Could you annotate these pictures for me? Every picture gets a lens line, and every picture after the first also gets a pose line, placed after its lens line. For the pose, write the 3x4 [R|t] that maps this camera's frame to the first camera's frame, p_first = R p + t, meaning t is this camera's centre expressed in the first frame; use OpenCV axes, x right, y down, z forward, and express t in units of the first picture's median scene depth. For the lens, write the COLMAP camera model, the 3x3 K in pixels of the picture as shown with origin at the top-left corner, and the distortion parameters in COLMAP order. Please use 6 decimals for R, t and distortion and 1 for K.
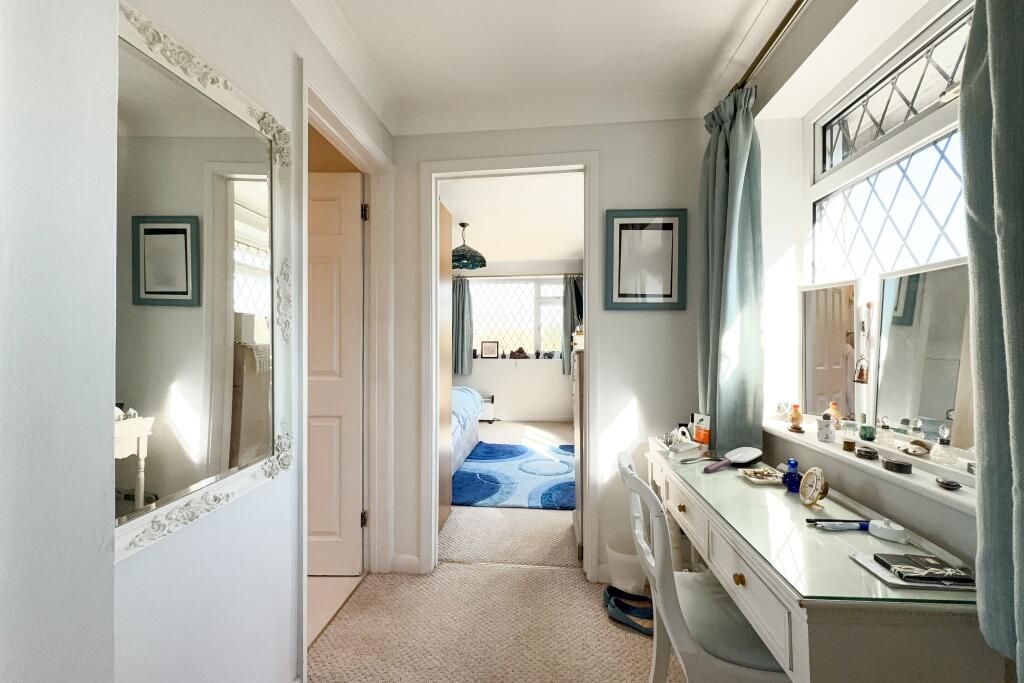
lens RADIAL K [[404.3, 0, 515.8], [0, 404.3, 340.8], [0, 0, 1]] dist [-0.000922, -0.000187]
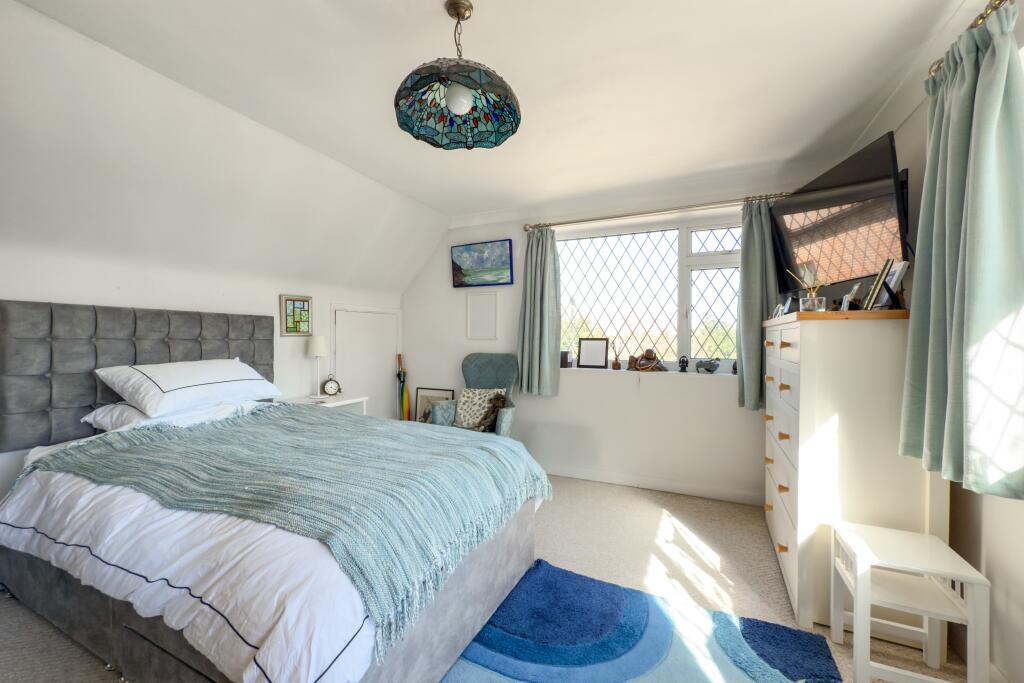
lens RADIAL K [[404.3, 0, 510.8], [0, 404.3, 341.4], [0, 0, 1]] dist [-0.000922, -0.000187]
pose [[0.936420, 0.009513, -0.350753, 0.027919], [-0.008030, 0.999952, 0.005681, 0.003923], [0.350791, -0.002503, 0.936451, 0.435960]]
